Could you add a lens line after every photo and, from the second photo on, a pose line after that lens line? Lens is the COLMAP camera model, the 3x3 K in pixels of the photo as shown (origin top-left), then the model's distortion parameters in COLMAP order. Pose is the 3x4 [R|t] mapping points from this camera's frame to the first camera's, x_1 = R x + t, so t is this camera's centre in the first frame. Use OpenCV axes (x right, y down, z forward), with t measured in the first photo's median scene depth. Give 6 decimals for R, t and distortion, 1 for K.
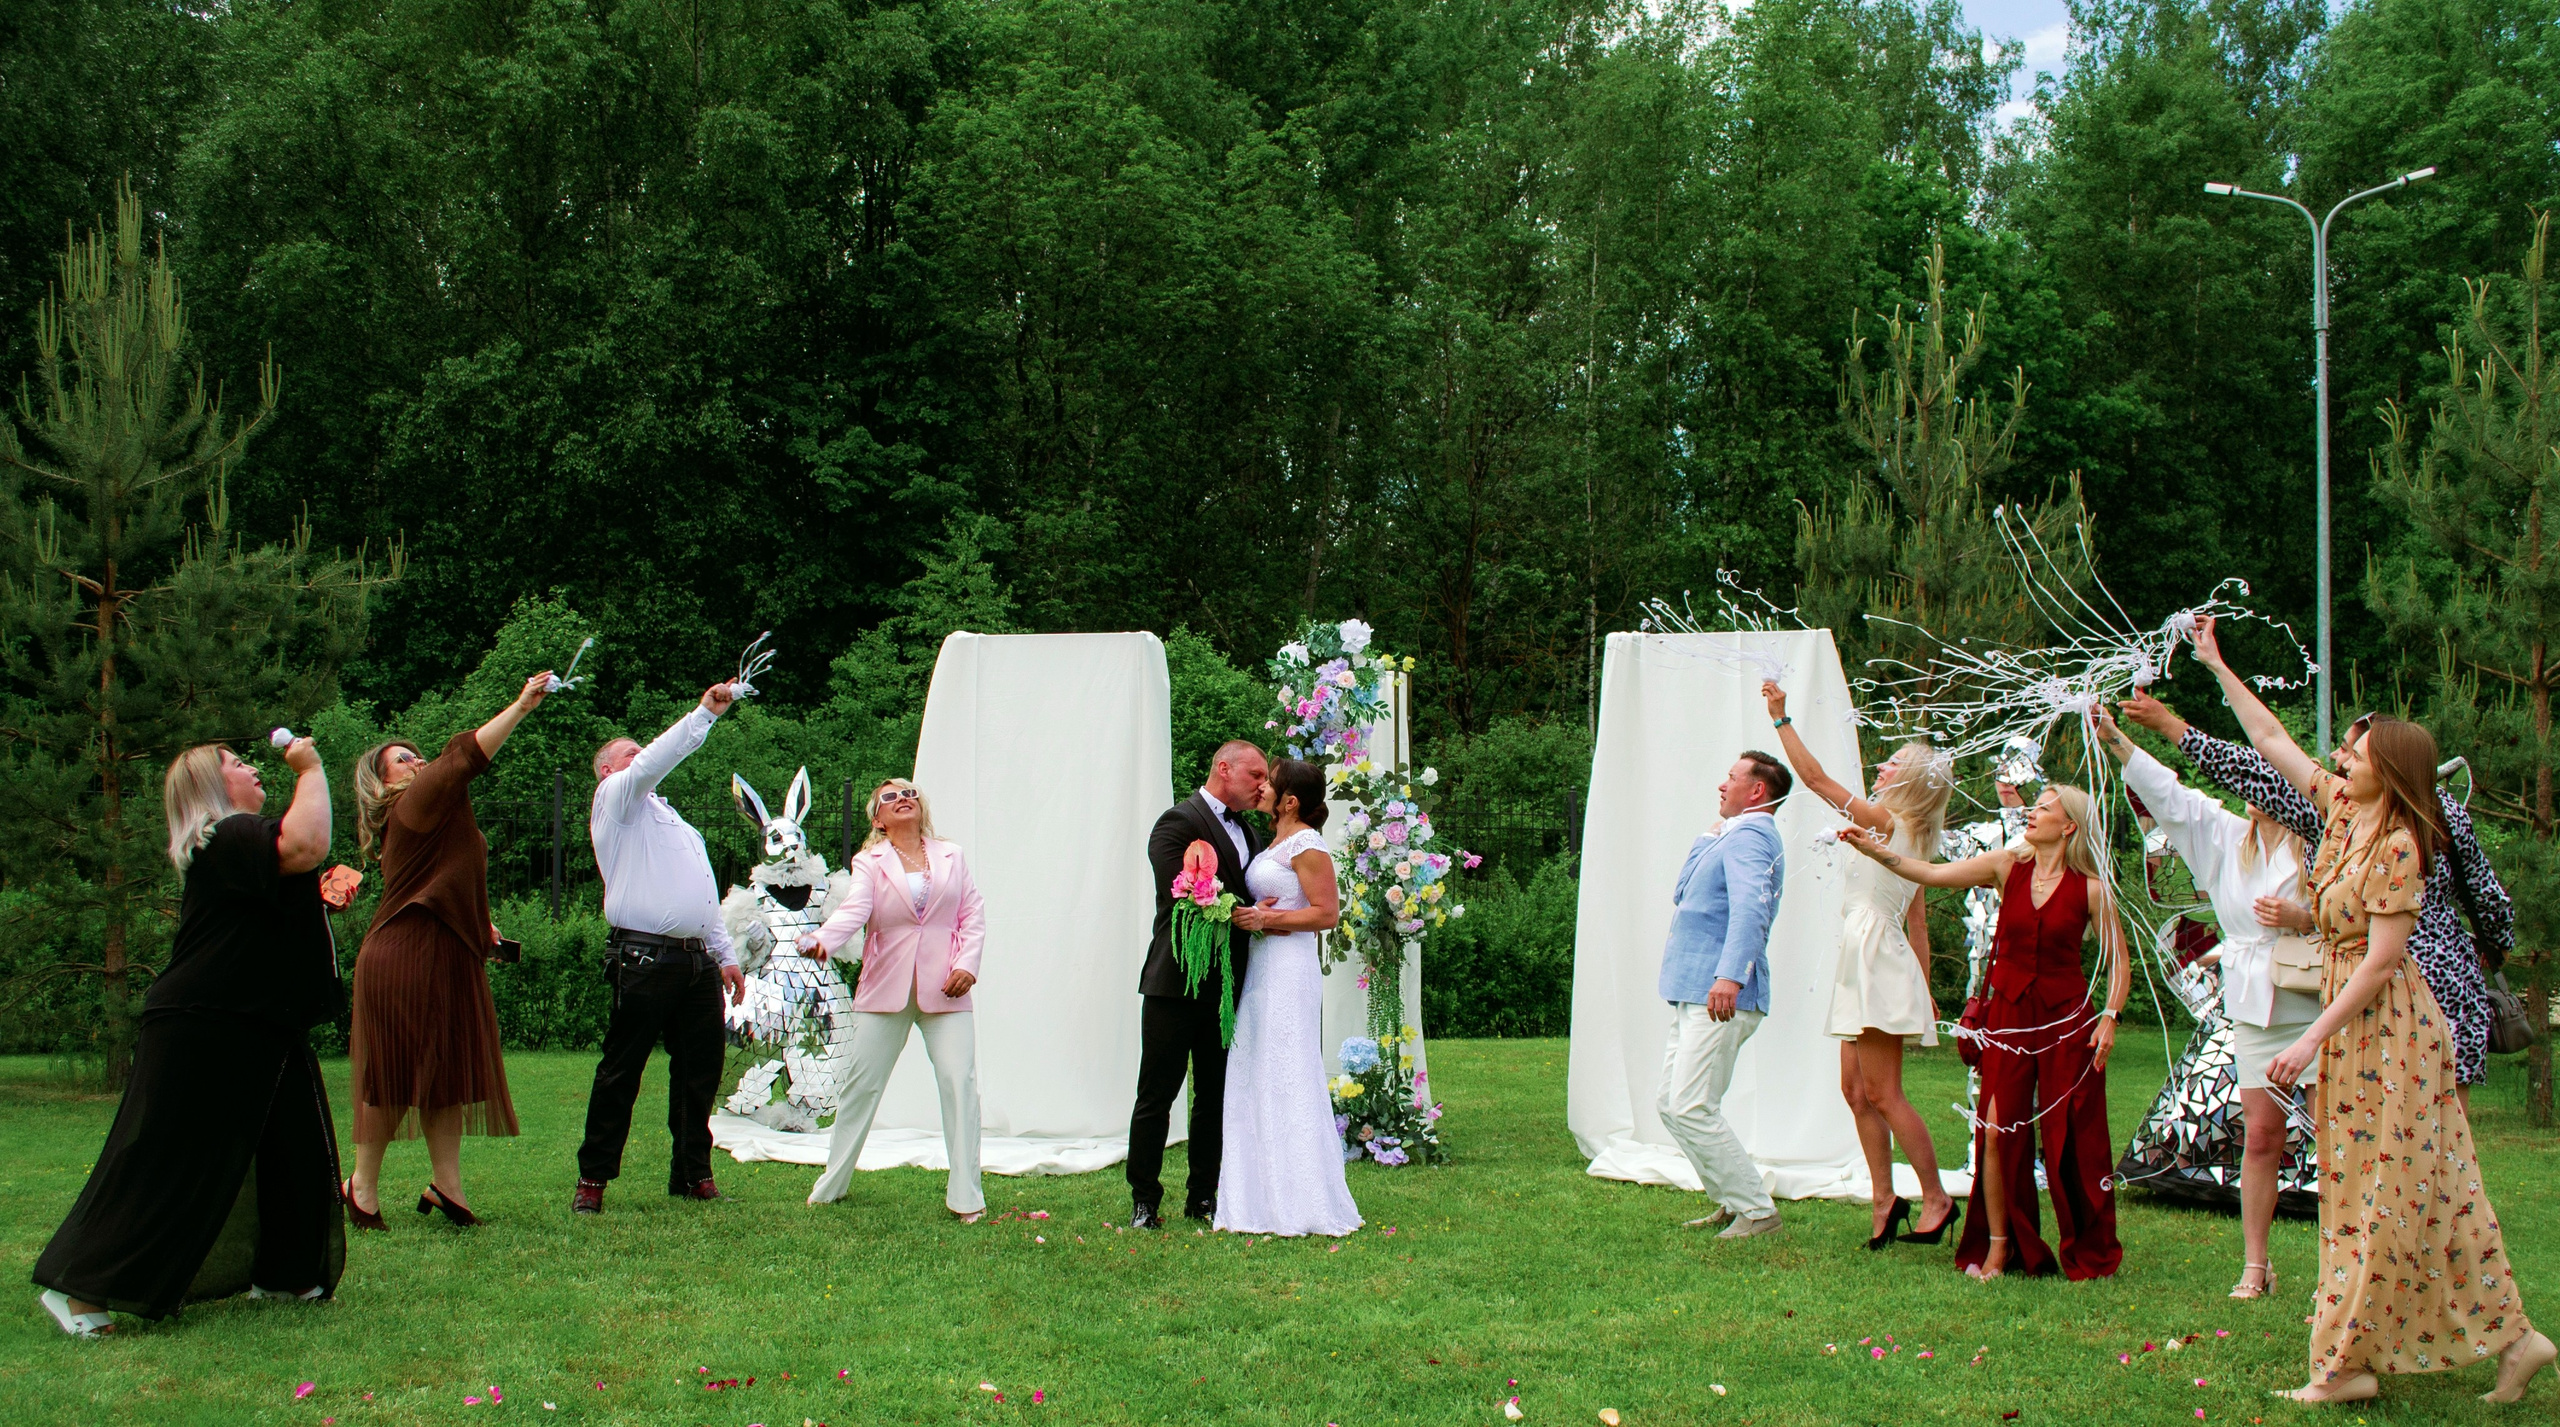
lens RADIAL K [[2259.0, 0, 1320.1], [0, 2259.0, 813.2], [0, 0, 1]] dist [-0.077997, -0.002930]
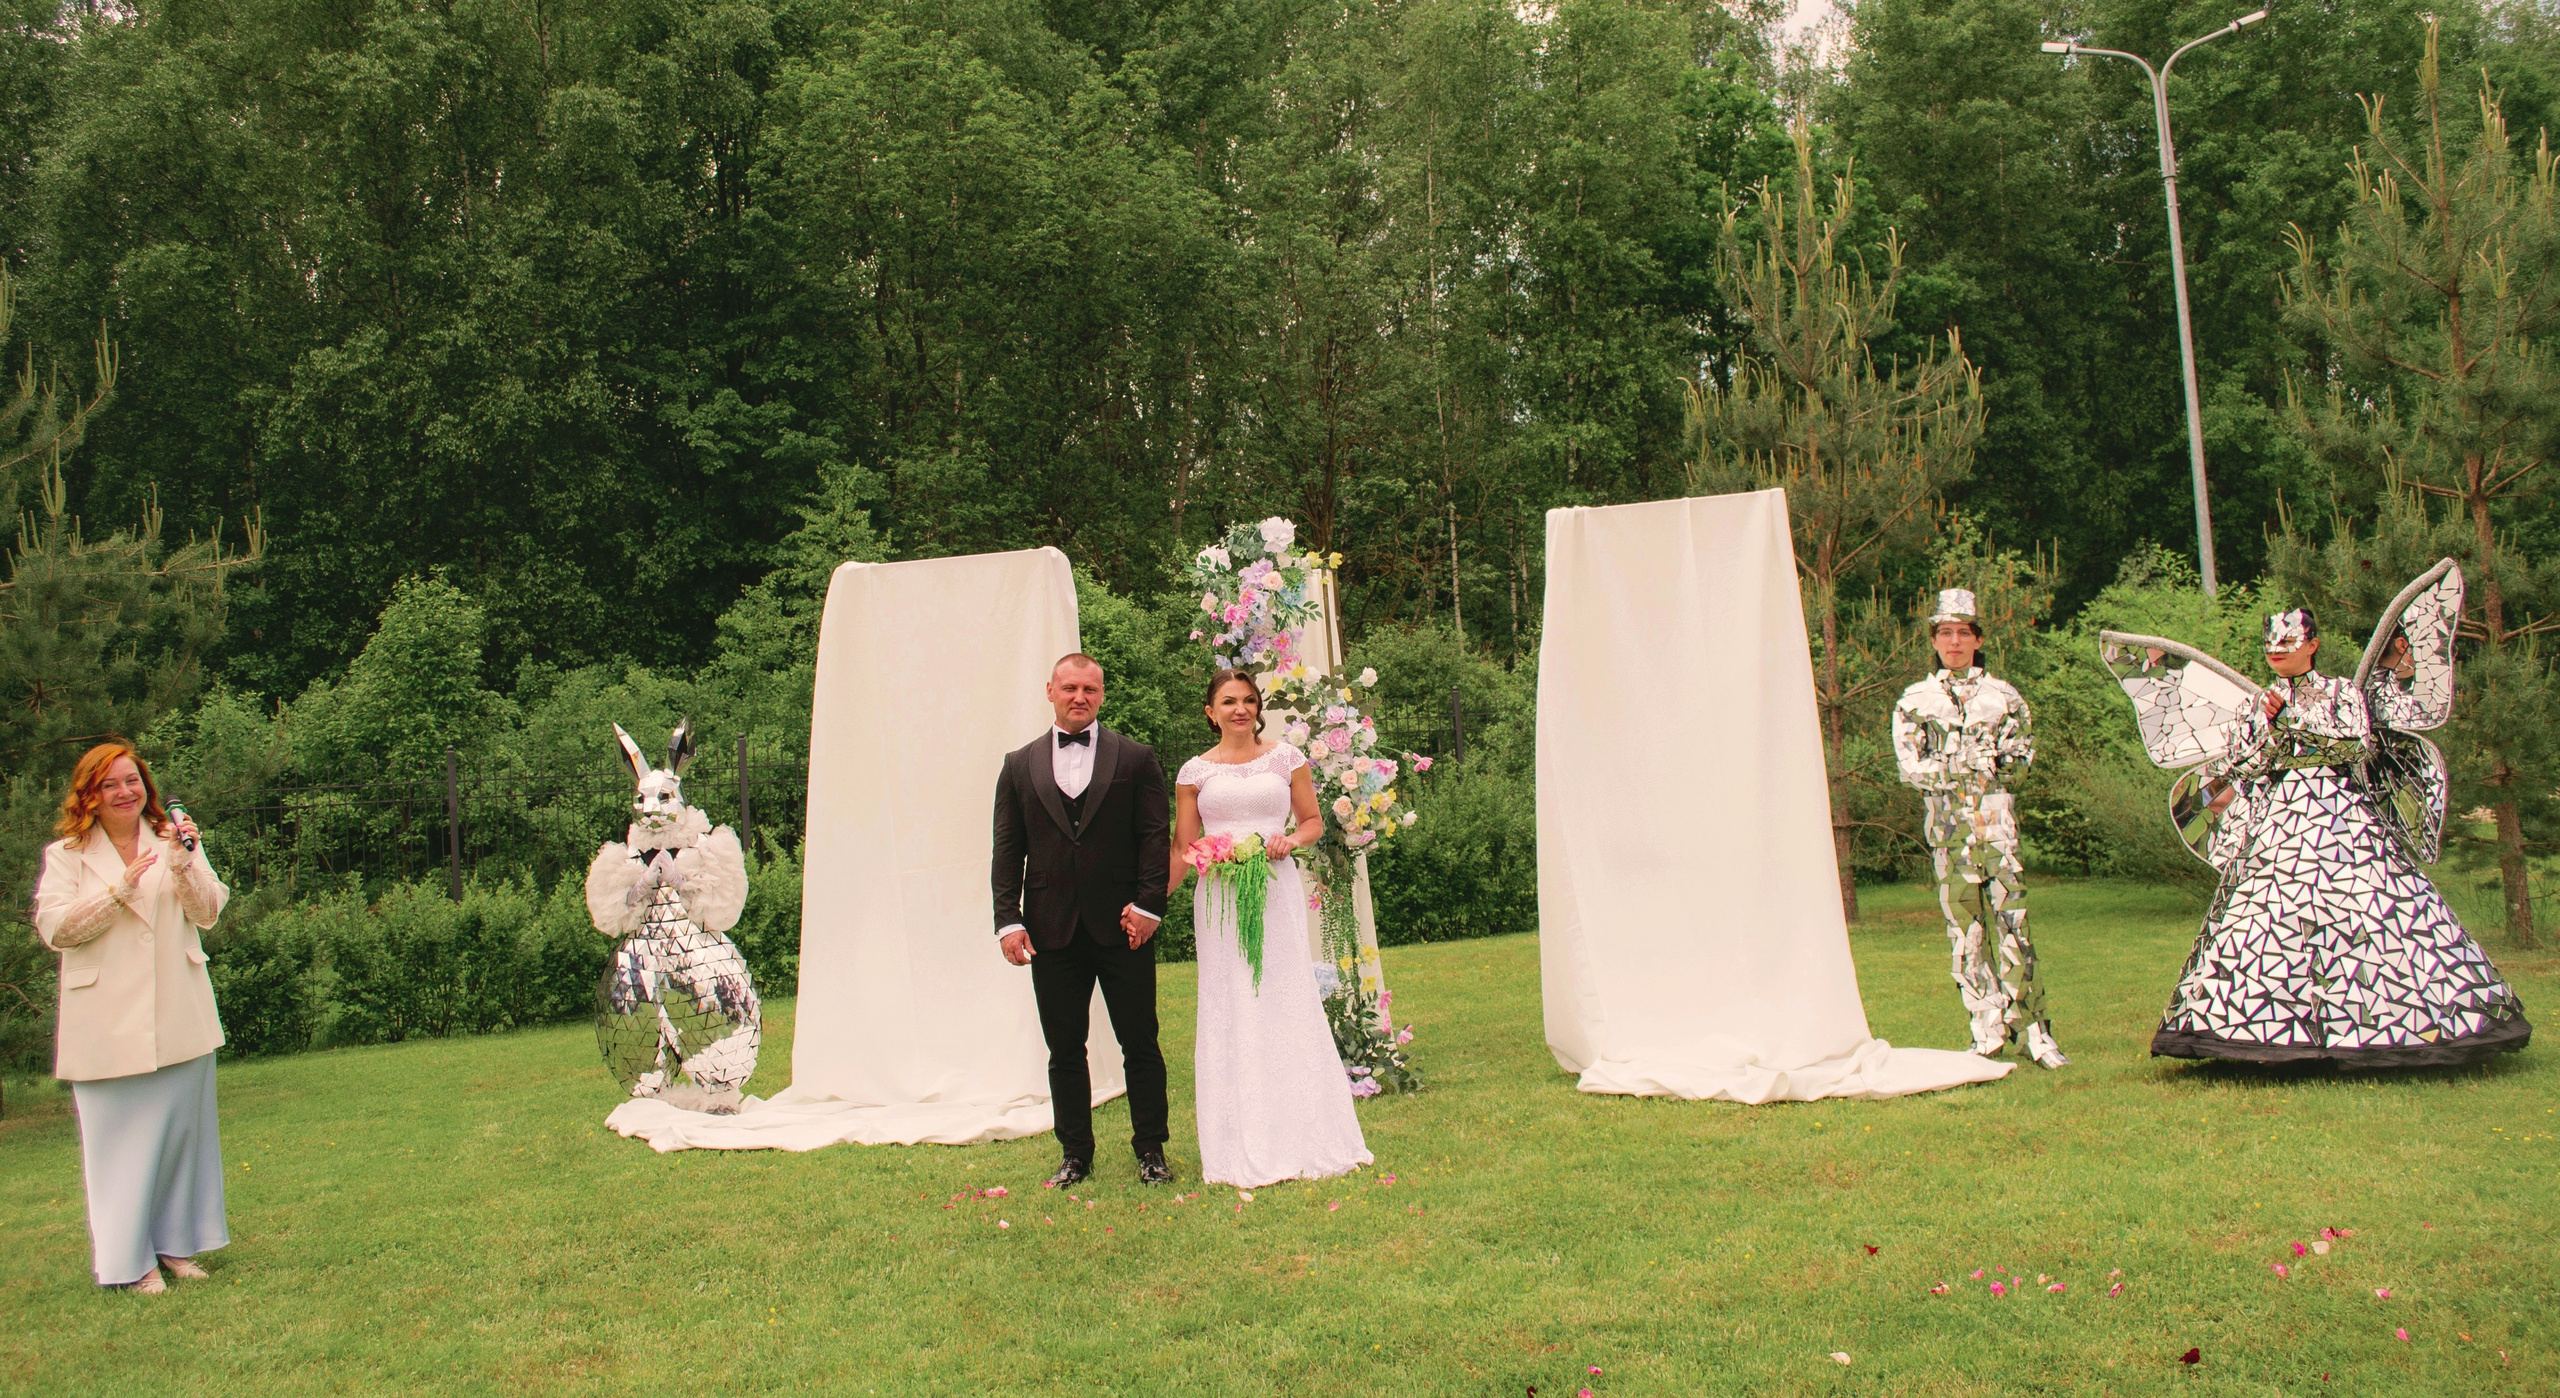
lens RADIAL K [[2130.4, 0, 1252.0], [0, 2130.4, 662.8], [0, 0, 1]] dist [-0.075336, 0.003237]
pose [[0.996500, -0.076906, 0.032760, -0.011253], [0.077945, 0.996452, -0.031740, 0.000803], [-0.030203, 0.034182, 0.998959, 0.046782]]
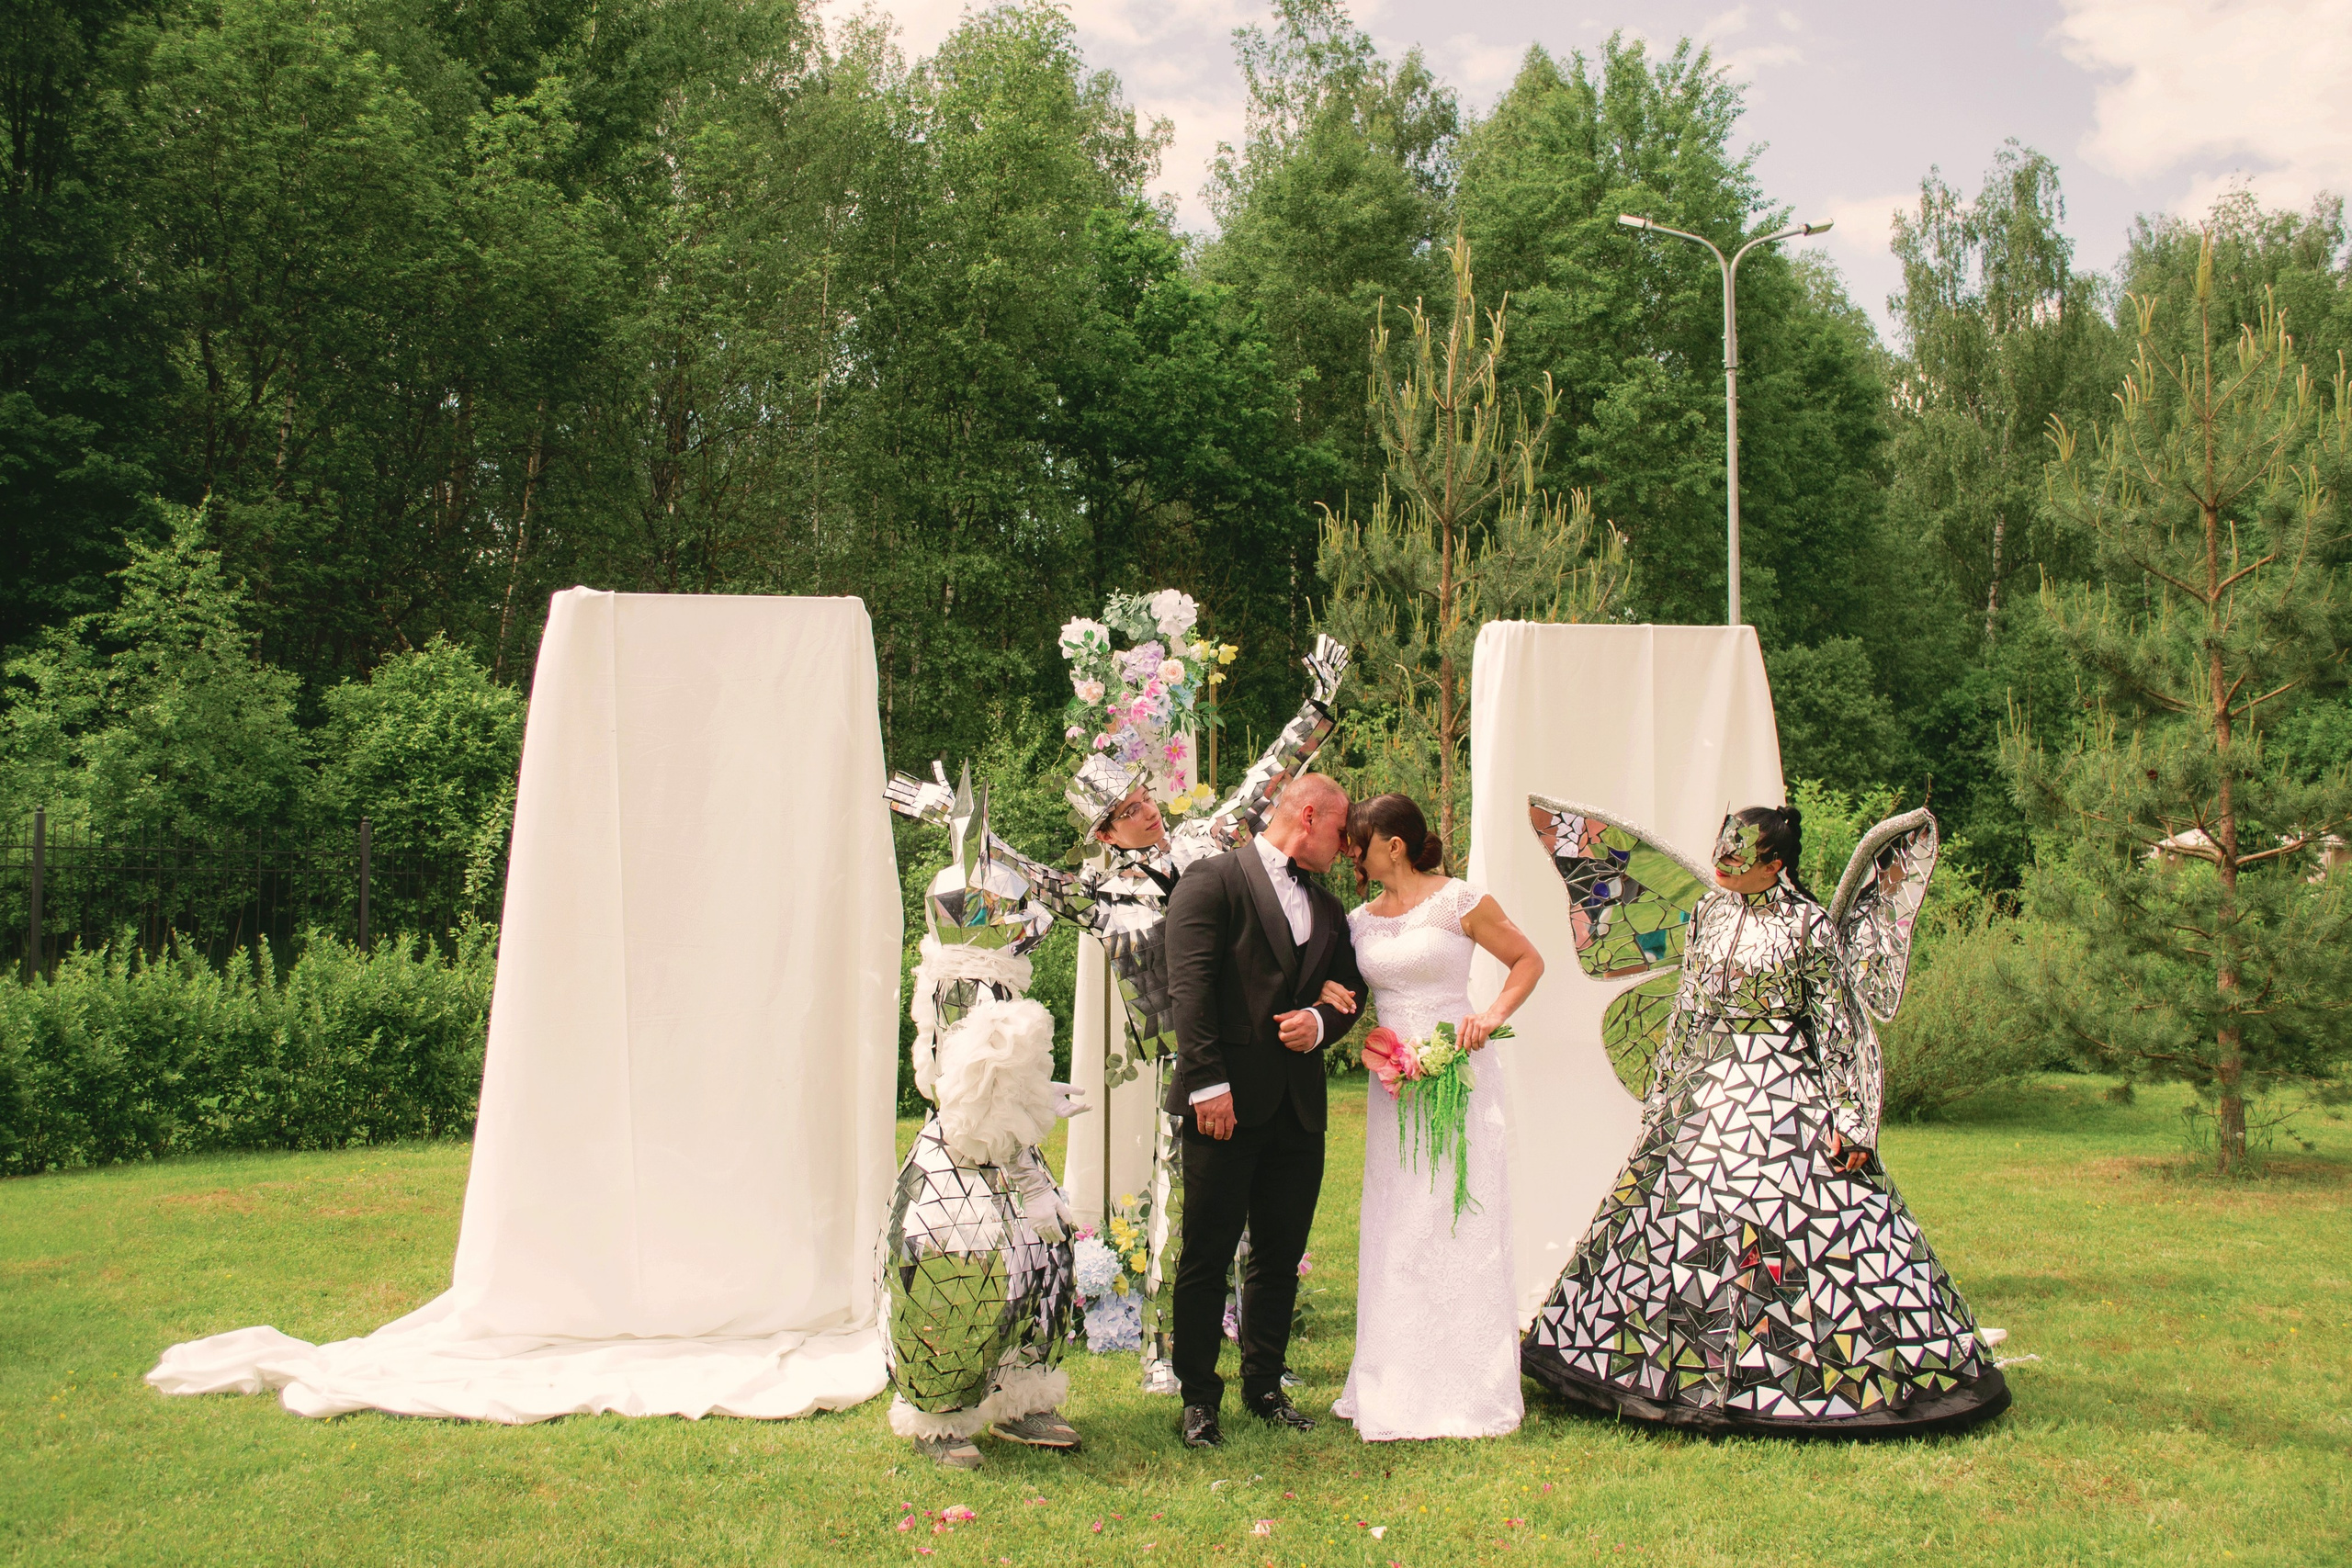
lens RADIAL K [[2130.9, 0, 1176.0], [0, 2130.9, 784.0], [0, 0, 1]] dist [-0.072583, 0.014928]
pose [[0.934971, 0.009141, 0.354608, -0.090644], [0.001058, 0.999592, -0.028556, -0.001414], [-0.354724, 0.027074, 0.934579, 0.142904]]
